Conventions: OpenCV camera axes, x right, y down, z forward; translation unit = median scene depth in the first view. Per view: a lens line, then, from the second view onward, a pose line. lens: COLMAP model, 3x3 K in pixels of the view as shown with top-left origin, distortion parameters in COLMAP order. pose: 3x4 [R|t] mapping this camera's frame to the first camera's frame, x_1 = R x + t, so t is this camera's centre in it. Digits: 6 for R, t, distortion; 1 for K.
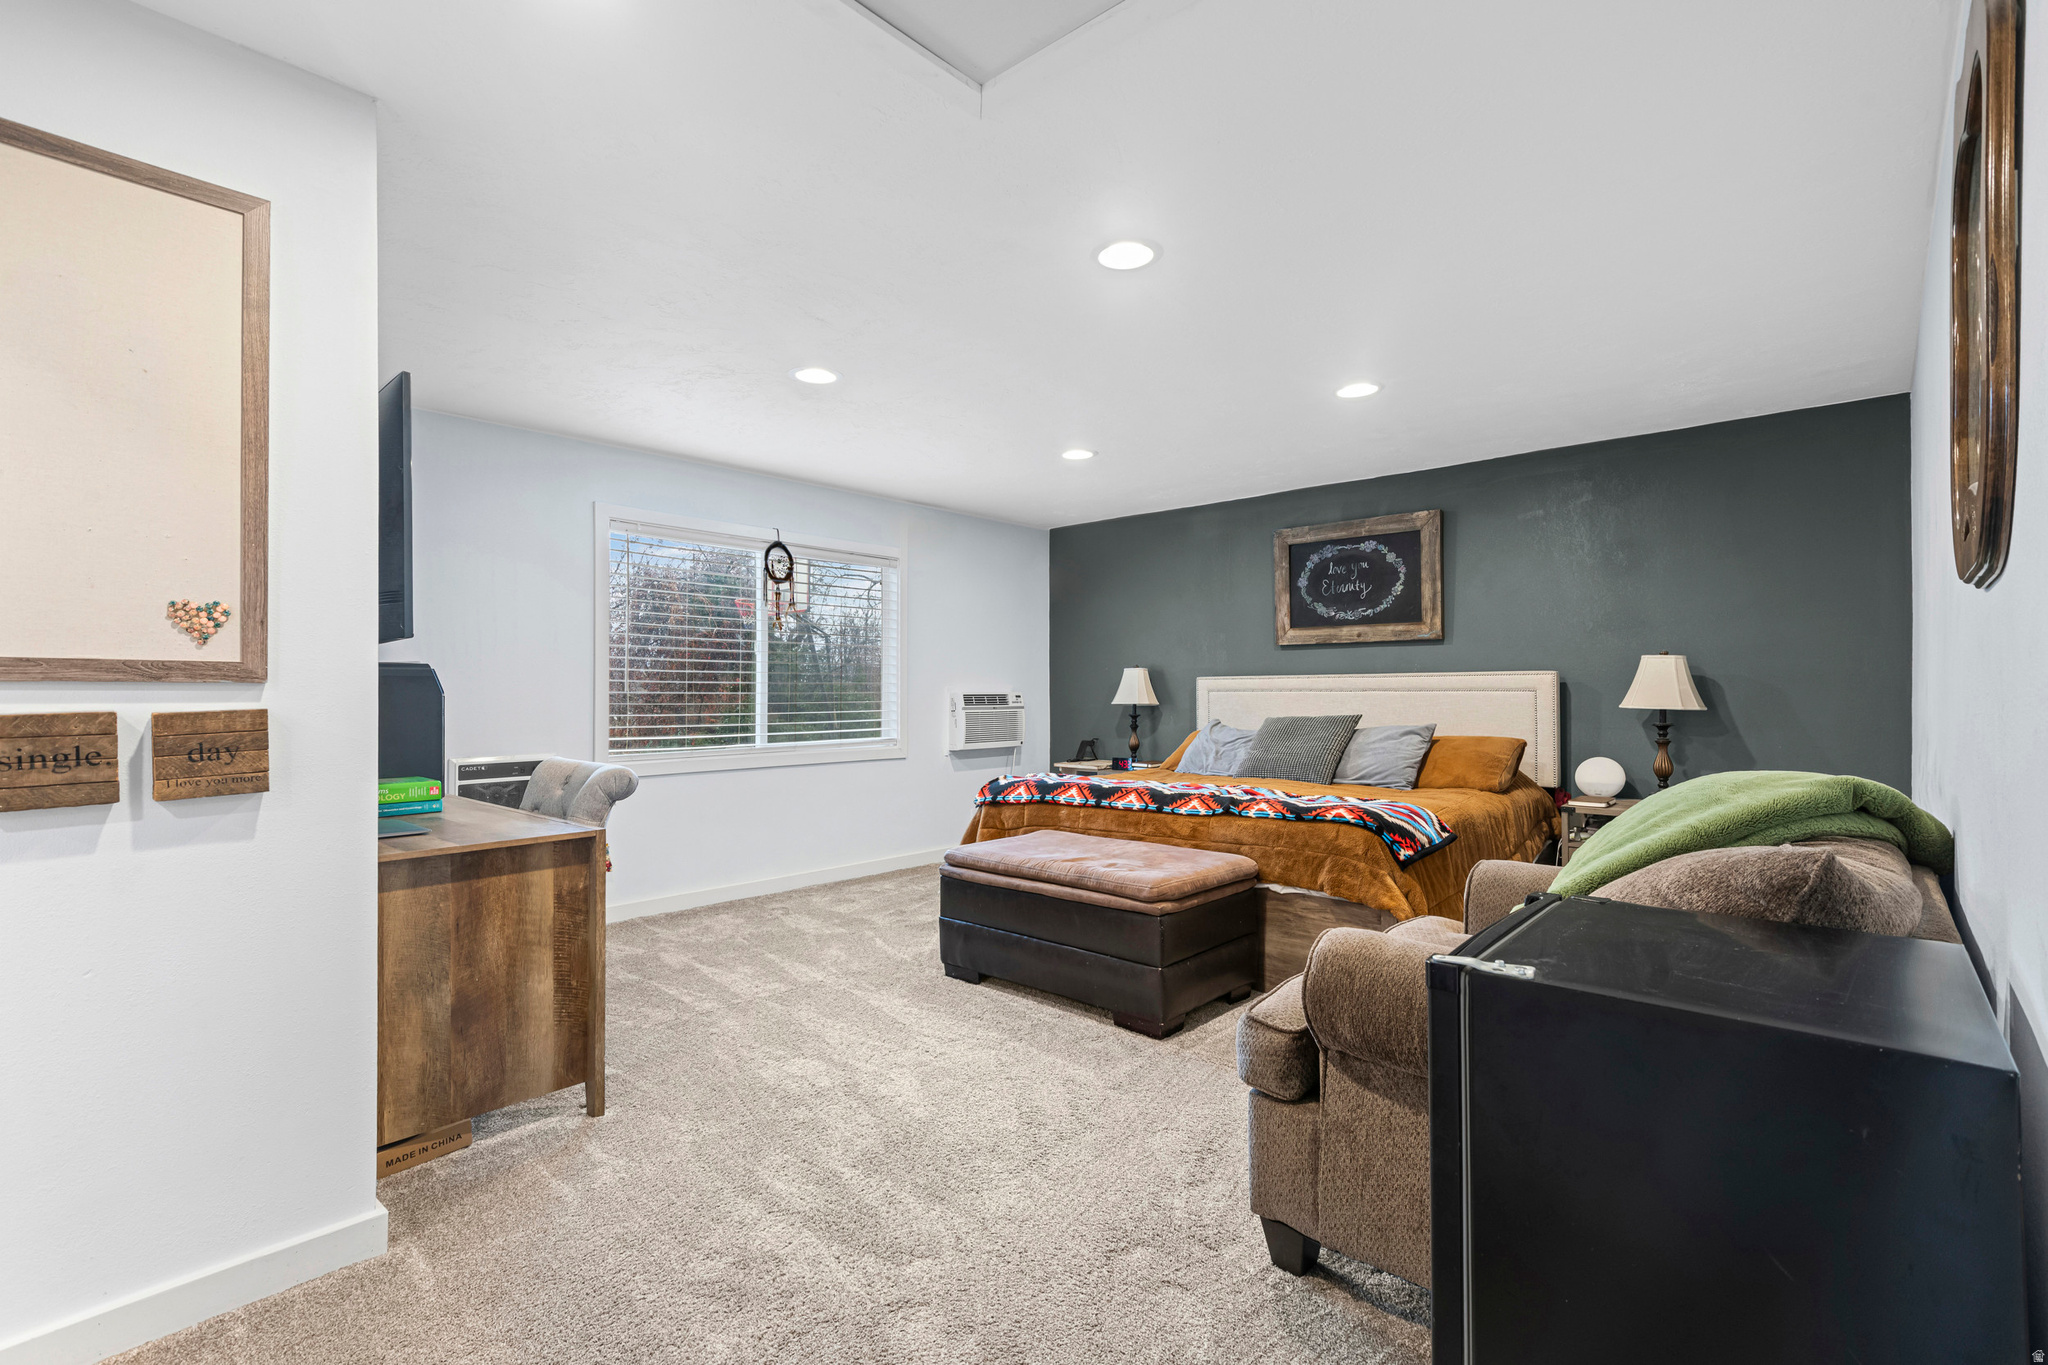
lens RADIAL K [[934.1, 0, 1025.8], [0, 934.1, 682.2], [0, 0, 1]] dist [0.021965, -0.002645]
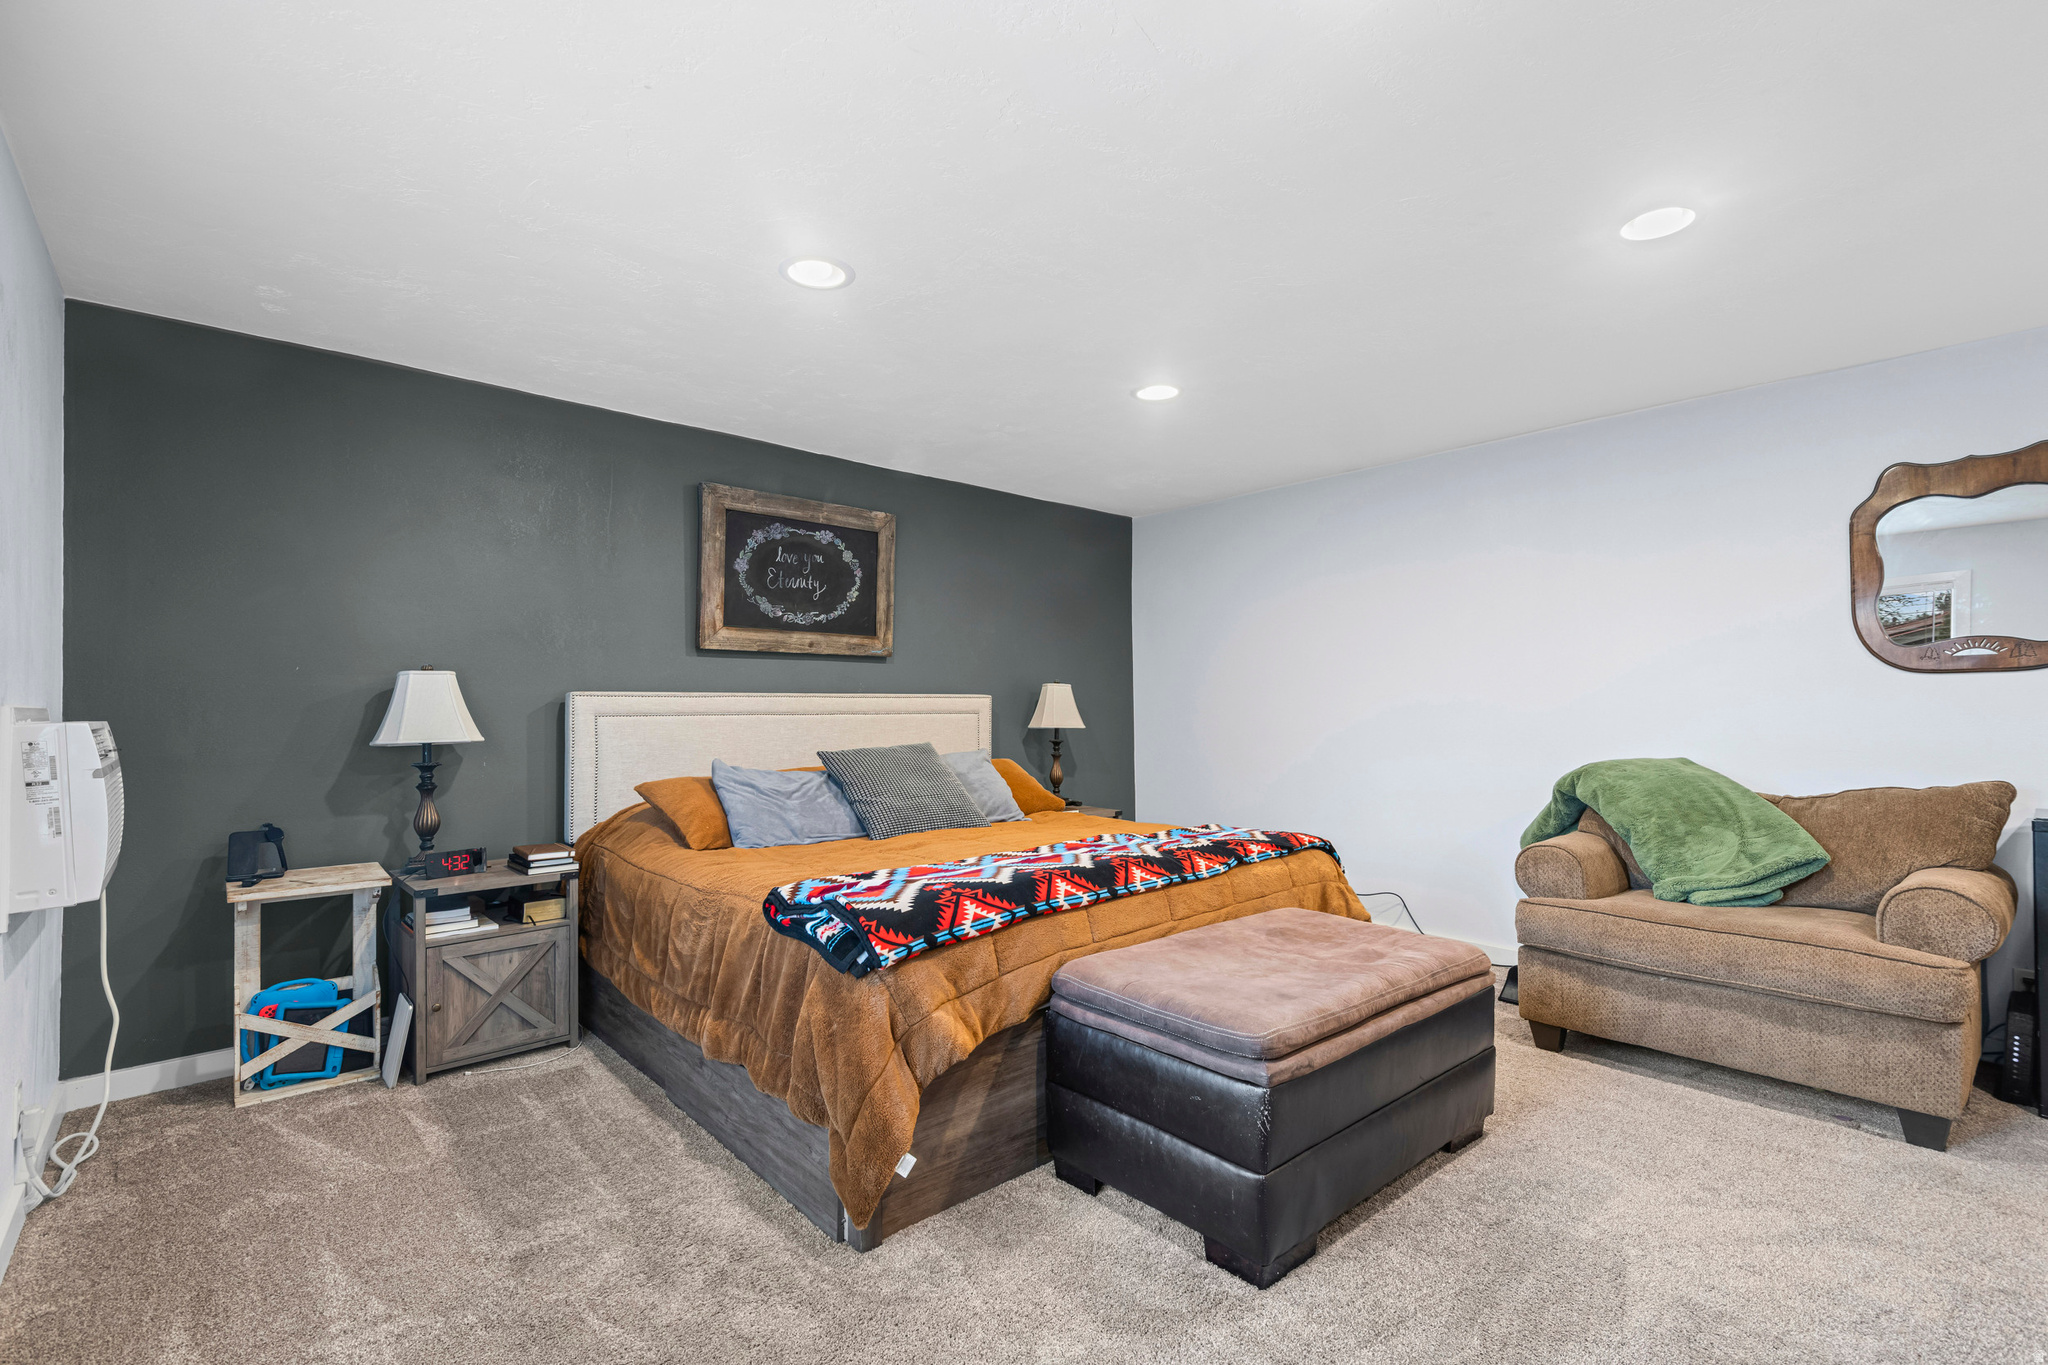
lens RADIAL K [[934.1, 0, 1068.1], [0, 934.1, 713.5], [0, 0, 1]] dist [0.021965, -0.002645]
pose [[0.080361, 0.005605, 0.996750, -0.421207], [0.001806, 0.999982, -0.005769, 0.013378], [-0.996764, 0.002264, 0.080350, 0.712971]]
